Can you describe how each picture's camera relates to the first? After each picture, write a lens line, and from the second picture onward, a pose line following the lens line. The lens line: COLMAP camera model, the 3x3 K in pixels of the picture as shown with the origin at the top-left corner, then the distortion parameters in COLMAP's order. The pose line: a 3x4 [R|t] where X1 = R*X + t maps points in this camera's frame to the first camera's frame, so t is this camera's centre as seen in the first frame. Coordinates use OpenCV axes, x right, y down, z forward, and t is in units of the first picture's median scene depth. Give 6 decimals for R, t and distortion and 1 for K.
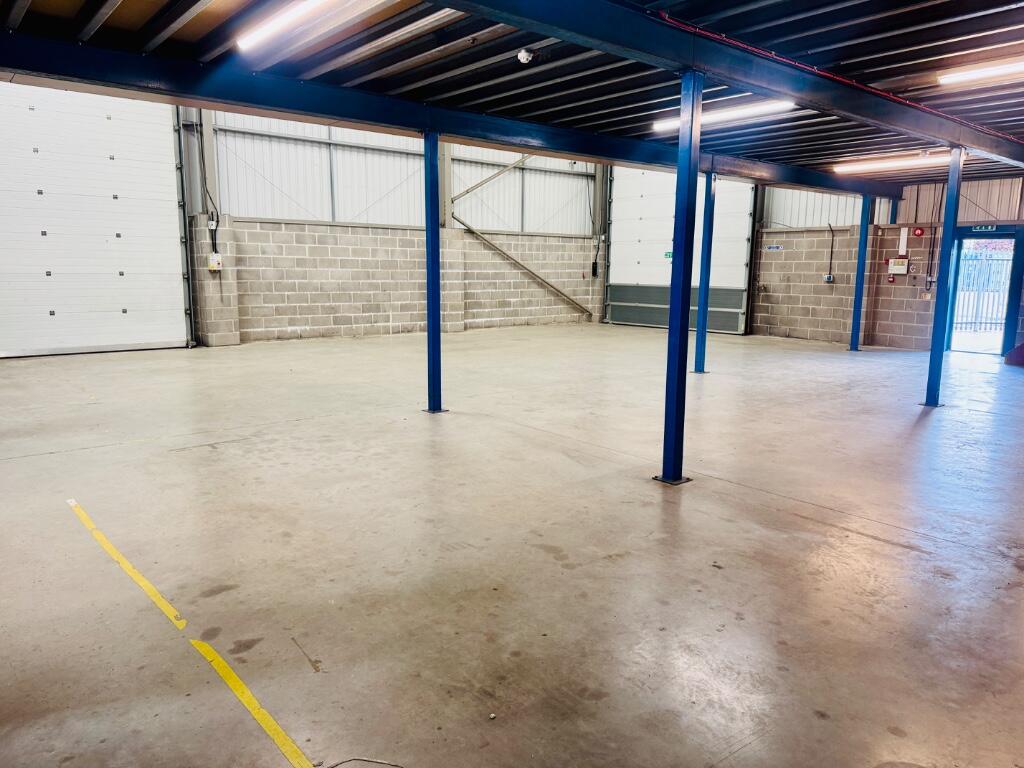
lens RADIAL K [[729.2, 0, 512.0], [0, 729.2, 384.0], [0, 0, 1]] dist [0.004024, -0.000123]
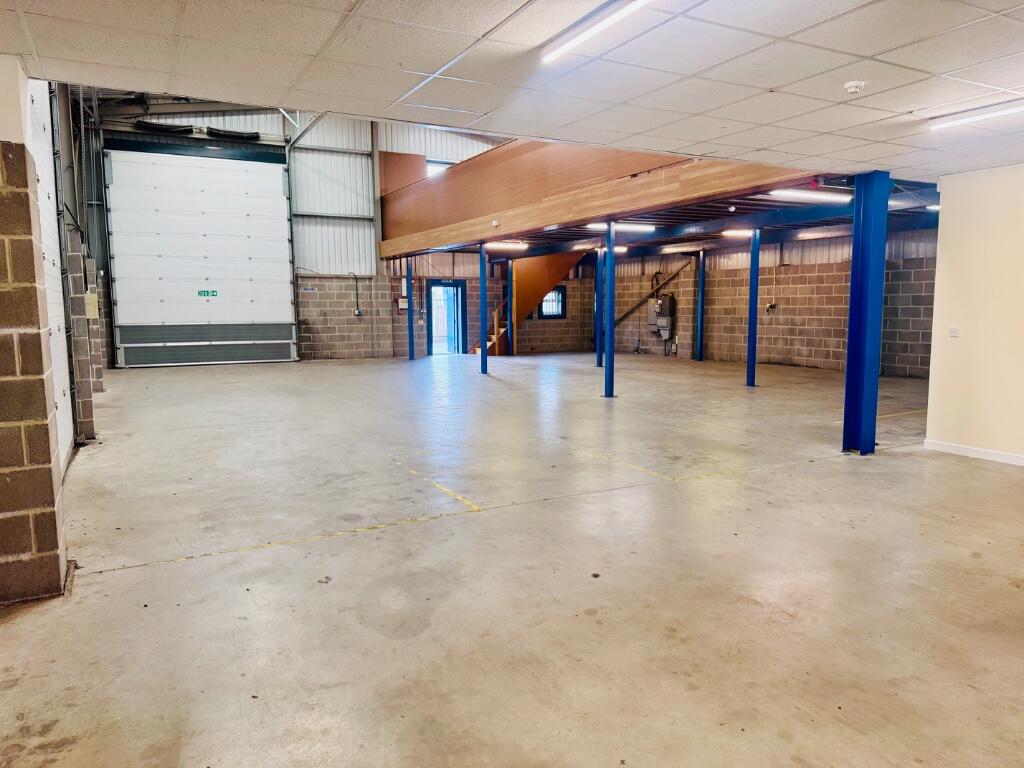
lens RADIAL K [[729.2, 0, 512.0], [0, 729.2, 384.0], [0, 0, 1]] dist [0.004024, -0.000123]
pose [[0.208750, -0.113381, 0.971374, -0.826897], [0.159436, 0.983914, 0.080582, -0.075403], [-0.964885, 0.138051, 0.223470, 0.424470]]
